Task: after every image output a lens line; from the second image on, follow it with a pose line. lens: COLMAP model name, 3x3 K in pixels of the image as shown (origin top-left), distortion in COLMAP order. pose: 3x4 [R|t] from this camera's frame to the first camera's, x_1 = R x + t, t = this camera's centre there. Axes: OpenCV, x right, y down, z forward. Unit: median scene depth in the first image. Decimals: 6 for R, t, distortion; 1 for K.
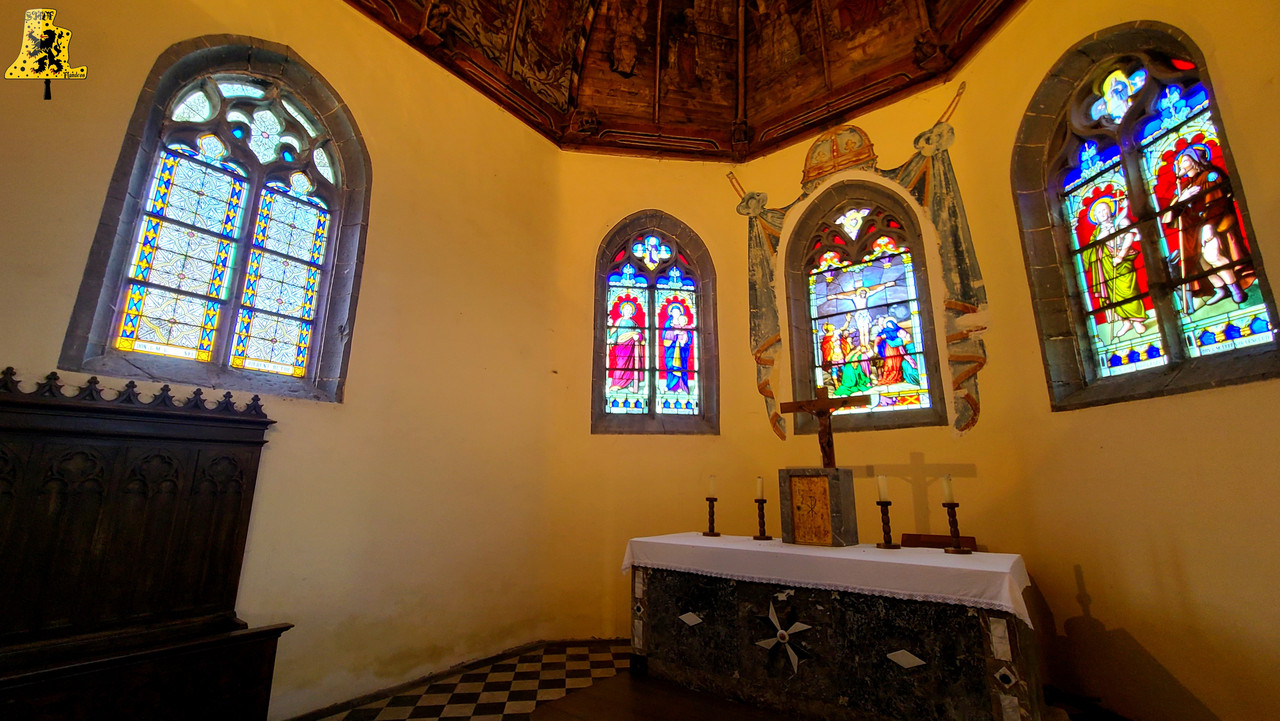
lens RADIAL K [[525.8, 0, 638.1], [0, 525.8, 360.3], [0, 0, 1]] dist [-0.006828, 0.000416]
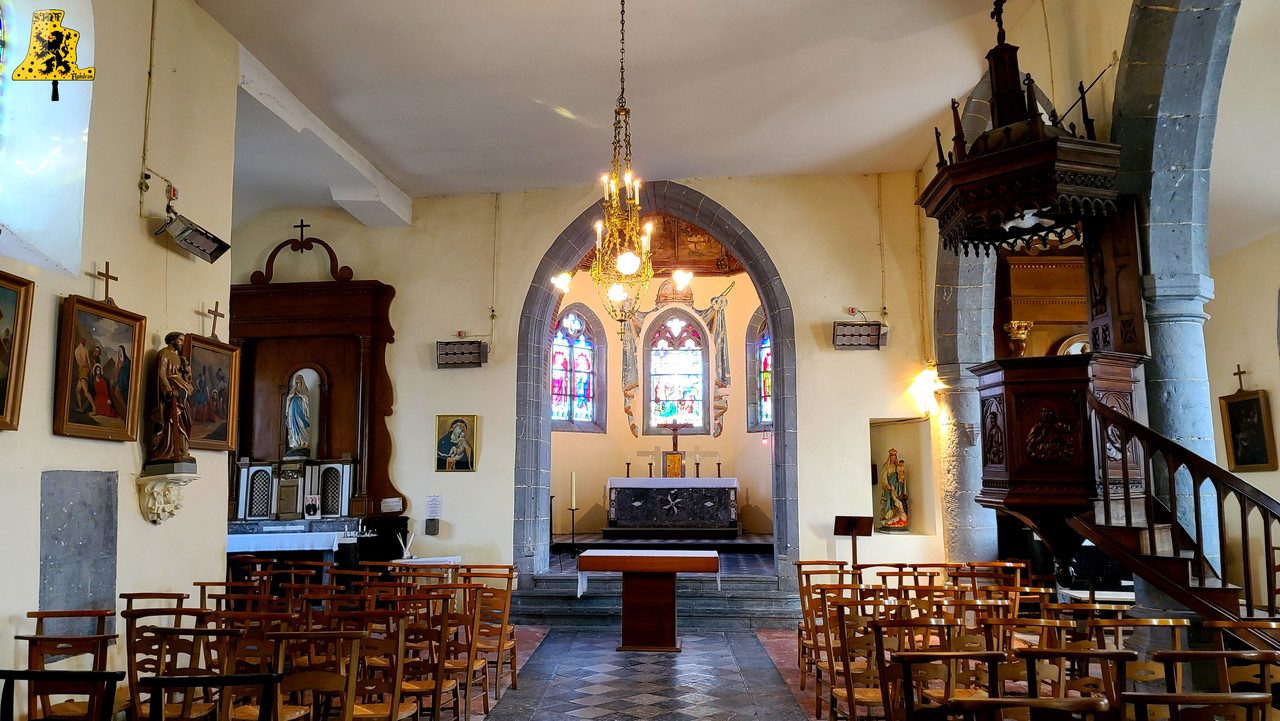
lens RADIAL K [[933.4, 0, 642.8], [0, 933.4, 355.1], [0, 0, 1]] dist [0.019976, 0.005379]
pose [[0.827947, 0.081640, 0.554831, -1.913269], [-0.129931, 0.990352, 0.048166, -0.374108], [-0.545546, -0.111969, 0.830567, -2.158917]]
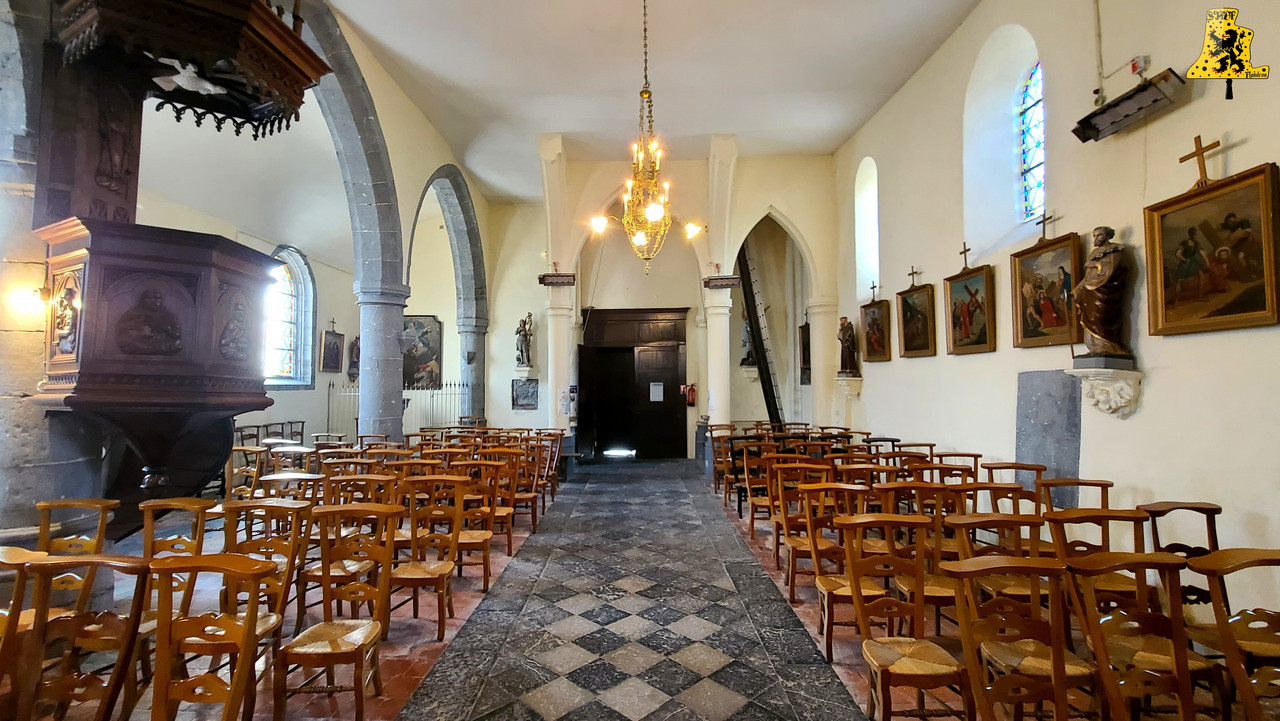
lens RADIAL K [[525.8, 0, 643.0], [0, 525.8, 358.8], [0, 0, 1]] dist [-0.006828, 0.000416]
pose [[-0.806967, -0.030308, -0.589819, -0.776805], [0.136531, 0.962057, -0.236232, 0.007727], [0.574599, -0.271160, -0.772210, -0.545042]]
